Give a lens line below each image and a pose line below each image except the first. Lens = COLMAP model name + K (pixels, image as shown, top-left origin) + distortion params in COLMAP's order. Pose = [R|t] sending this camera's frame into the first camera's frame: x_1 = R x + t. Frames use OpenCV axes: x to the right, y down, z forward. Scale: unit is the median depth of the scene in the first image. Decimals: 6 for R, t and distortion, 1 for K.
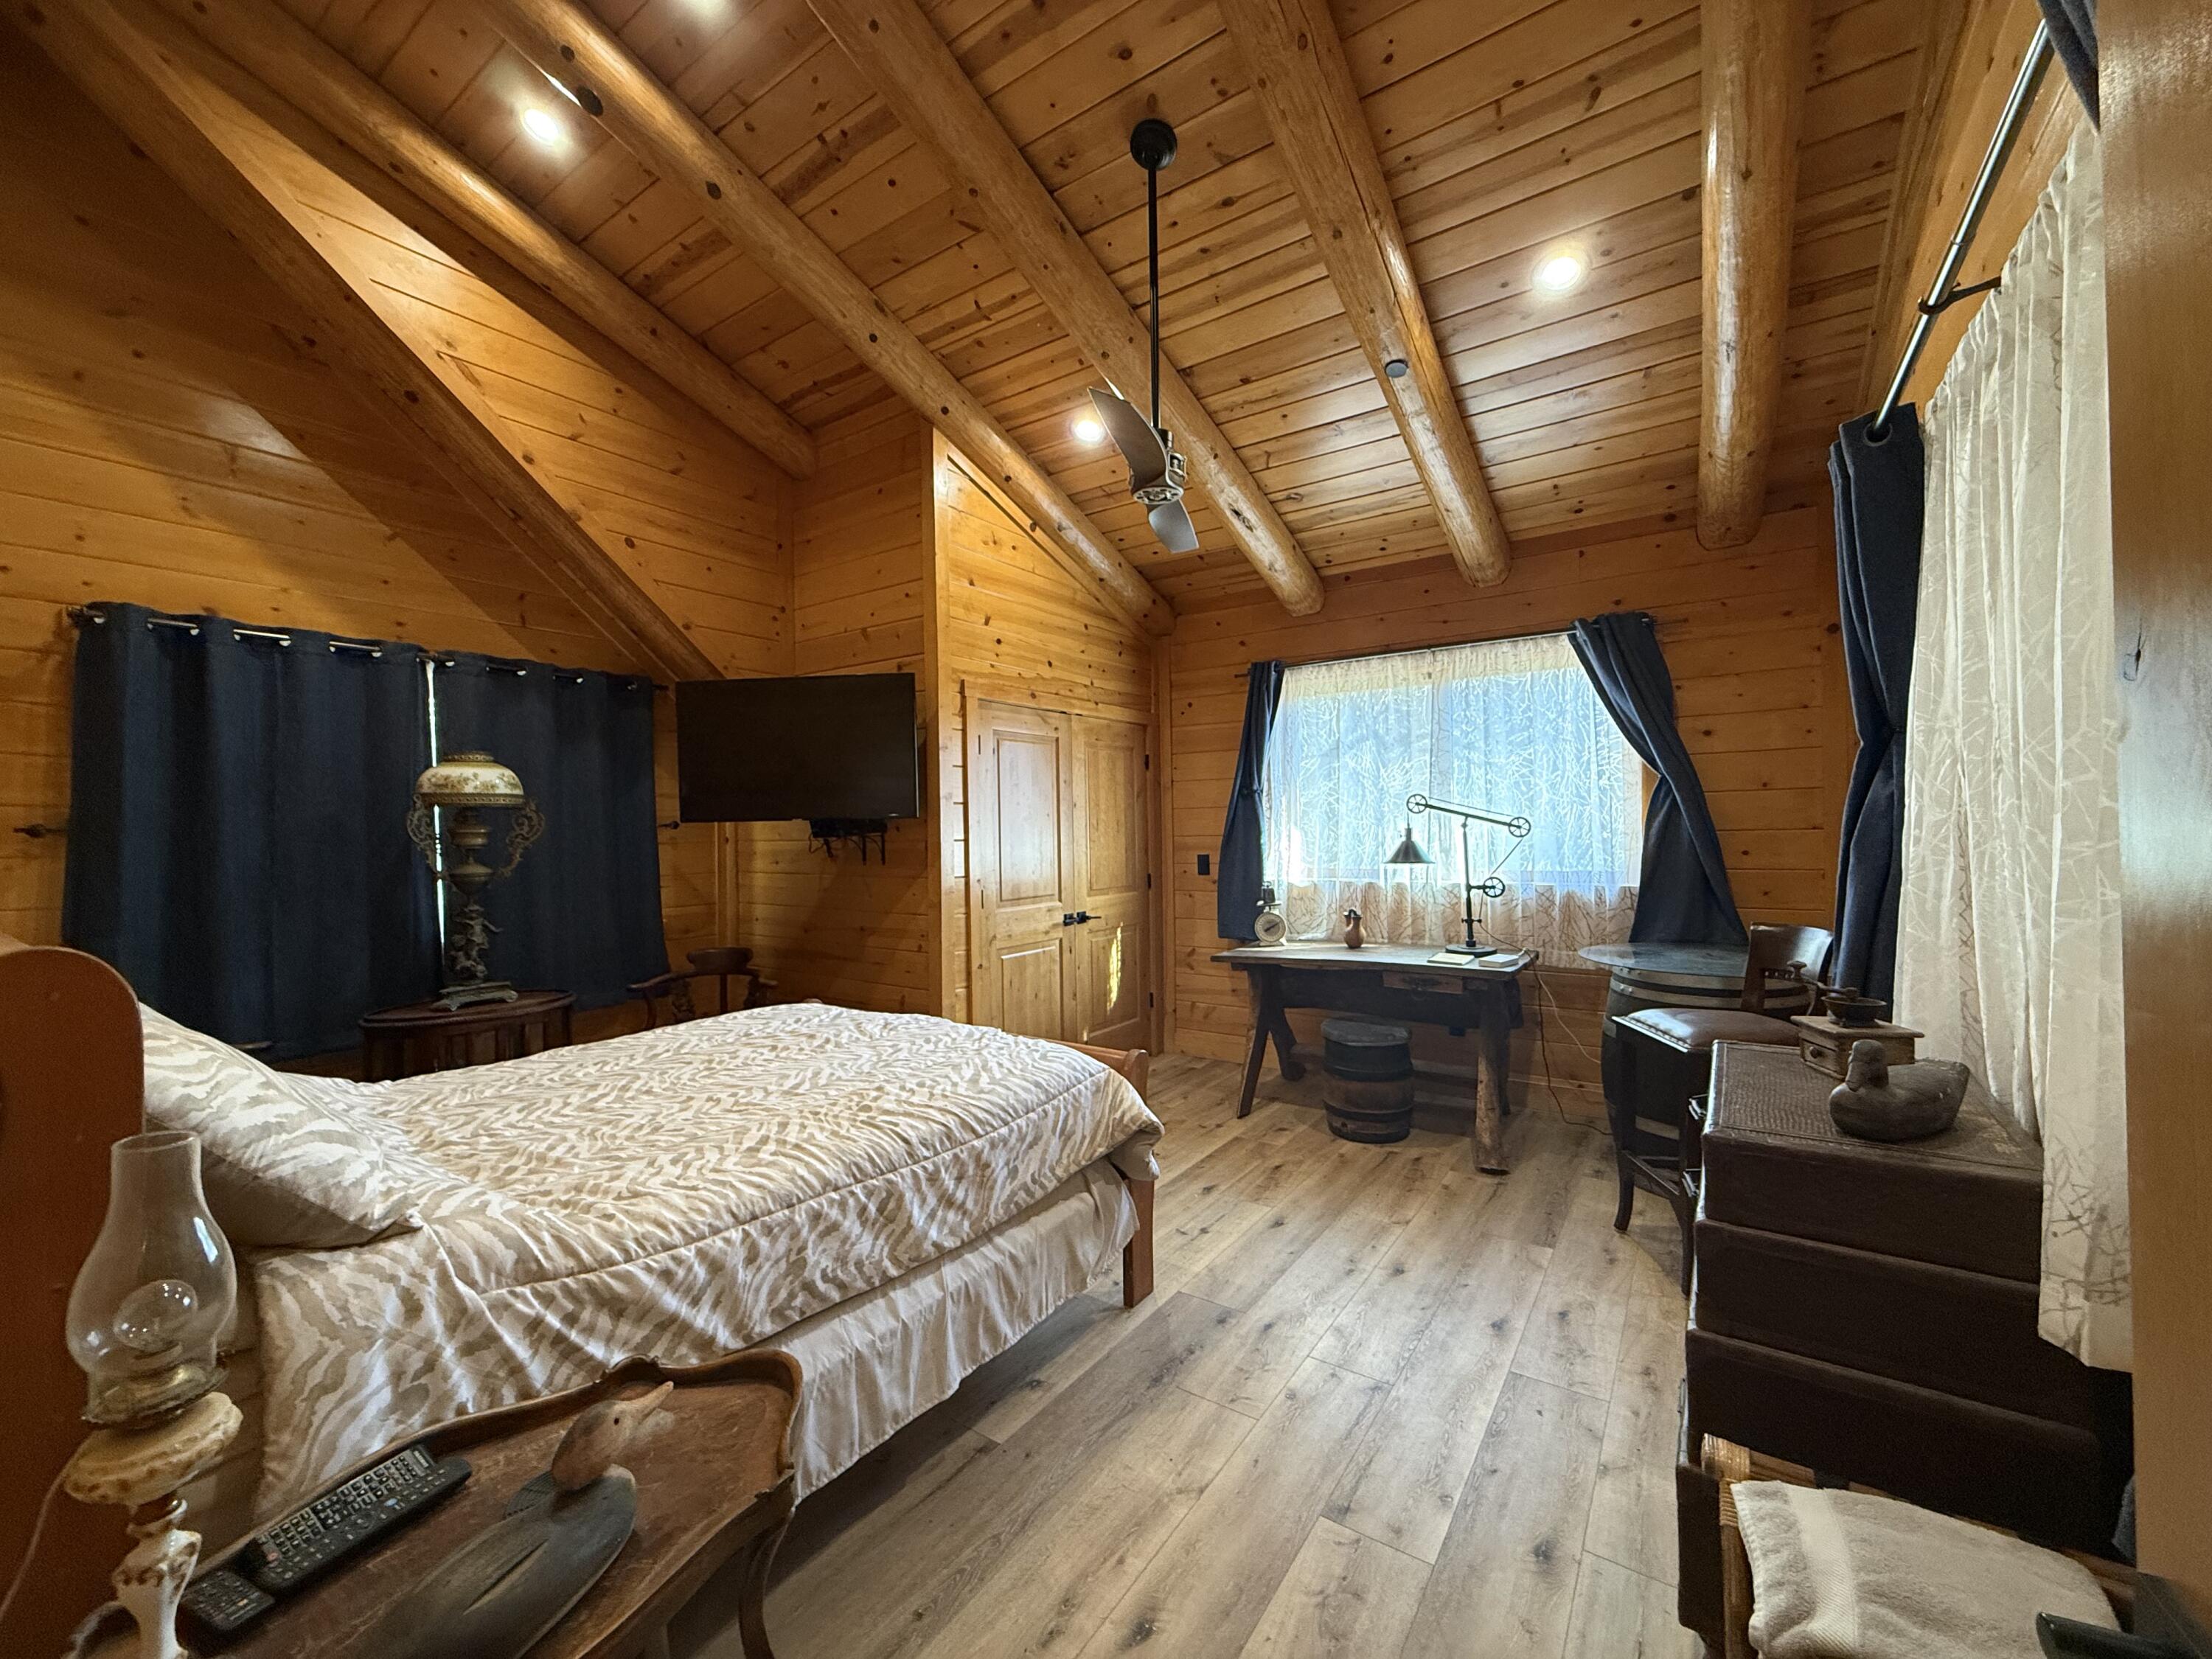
lens RADIAL K [[880.2, 0, 1103.0], [0, 880.2, 828.5], [0, 0, 1]] dist [-0.000290, 0.000102]
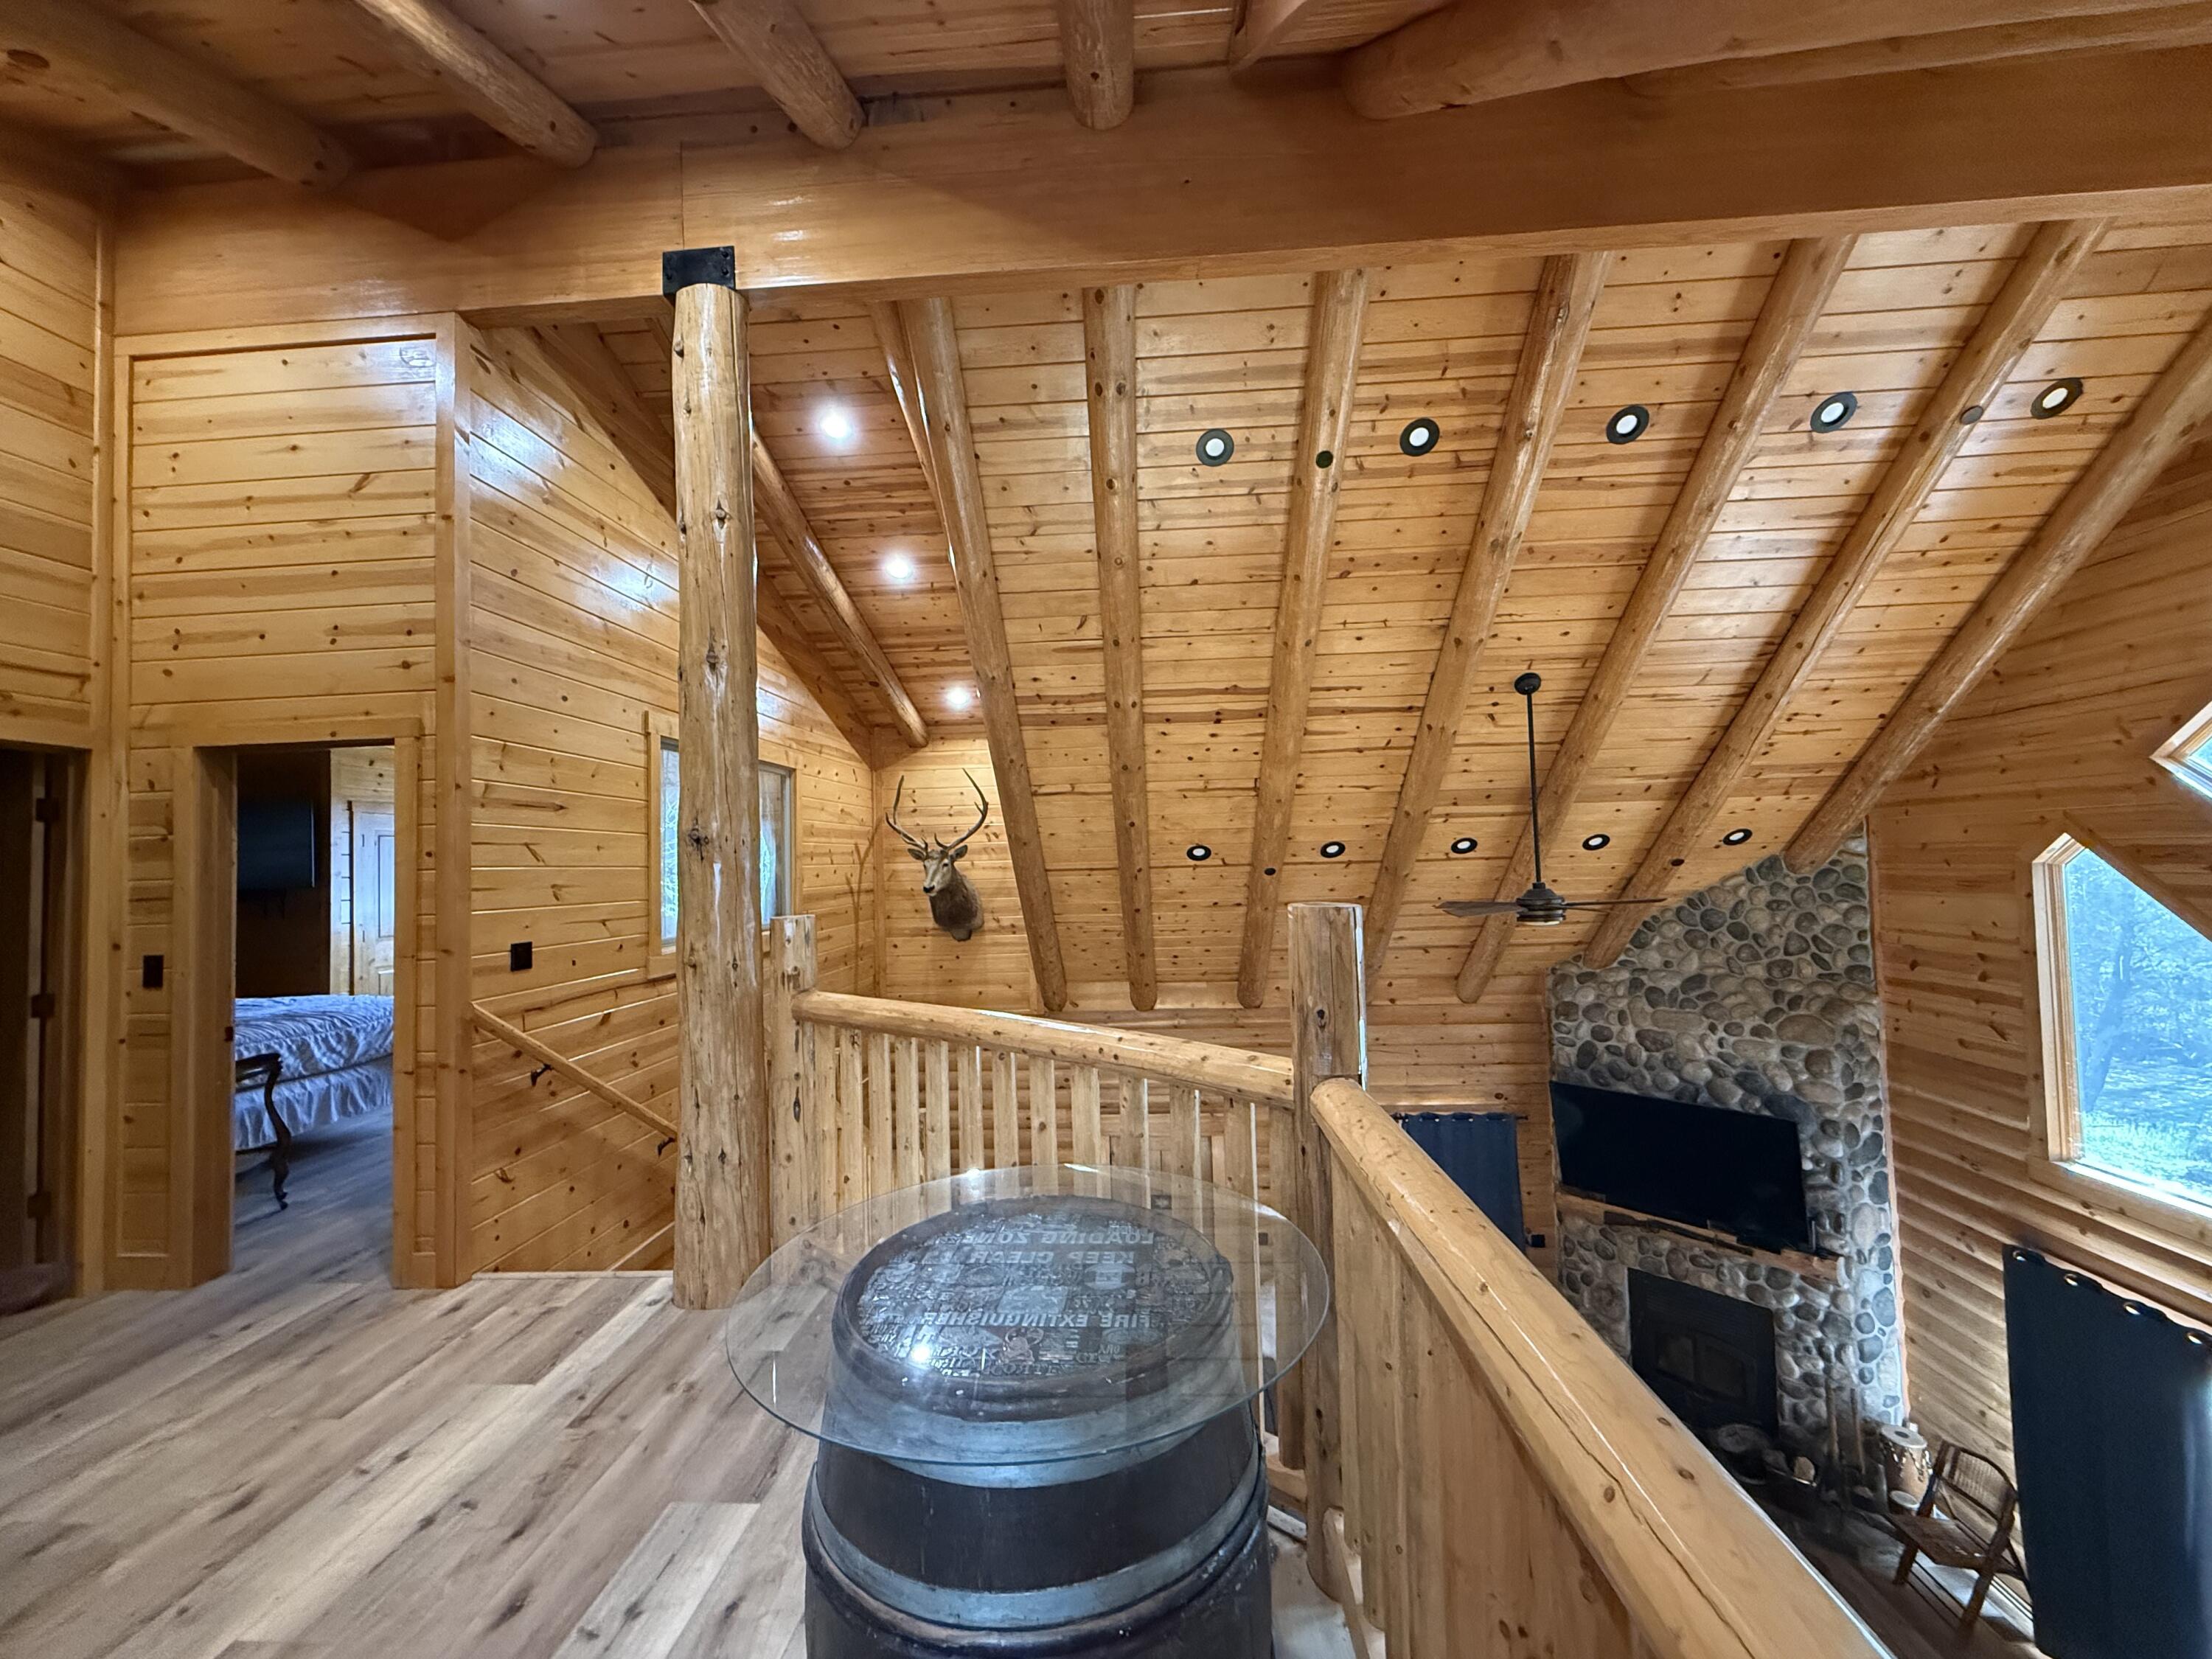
lens RADIAL K [[885.6, 0, 1111.7], [0, 885.6, 827.2], [0, 0, 1]] dist [0.005986, -0.000096]
pose [[0.858417, 0.004806, 0.512930, 0.421888], [0.015478, 0.999258, -0.035266, -0.087482], [-0.512718, 0.038212, 0.857706, -2.315496]]
